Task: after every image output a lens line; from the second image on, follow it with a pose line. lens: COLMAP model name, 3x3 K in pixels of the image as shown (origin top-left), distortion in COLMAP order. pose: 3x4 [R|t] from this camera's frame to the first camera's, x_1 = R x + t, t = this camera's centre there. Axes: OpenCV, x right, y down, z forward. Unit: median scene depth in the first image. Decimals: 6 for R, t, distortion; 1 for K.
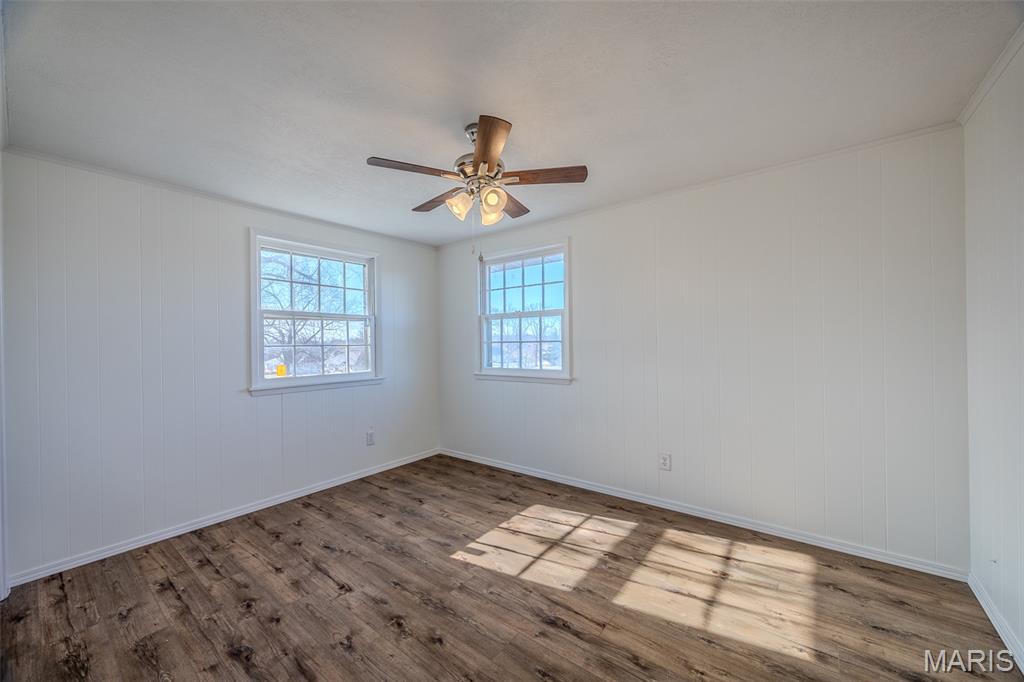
lens RADIAL K [[388.5, 0, 514.9], [0, 388.5, 341.8], [0, 0, 1]] dist [-0.000966, -0.000138]
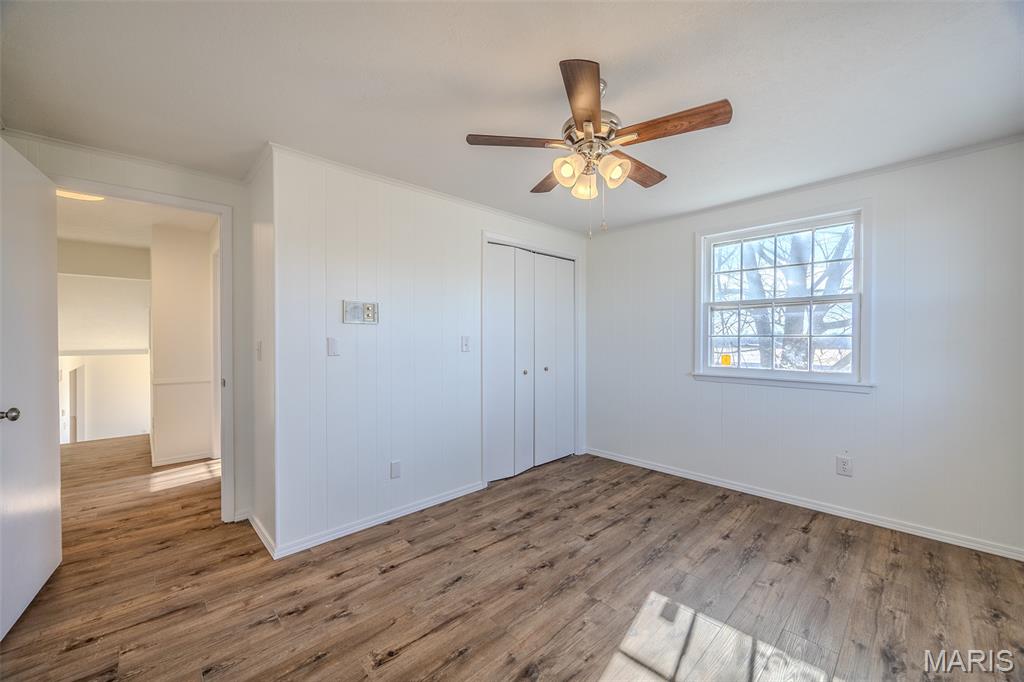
lens RADIAL K [[388.5, 0, 514.9], [0, 388.5, 341.8], [0, 0, 1]] dist [-0.000966, -0.000138]
pose [[-0.142640, 0.024652, -0.989468, 0.602084], [0.006704, 0.999691, 0.023940, -0.002732], [0.989752, -0.003219, -0.142761, 0.729353]]
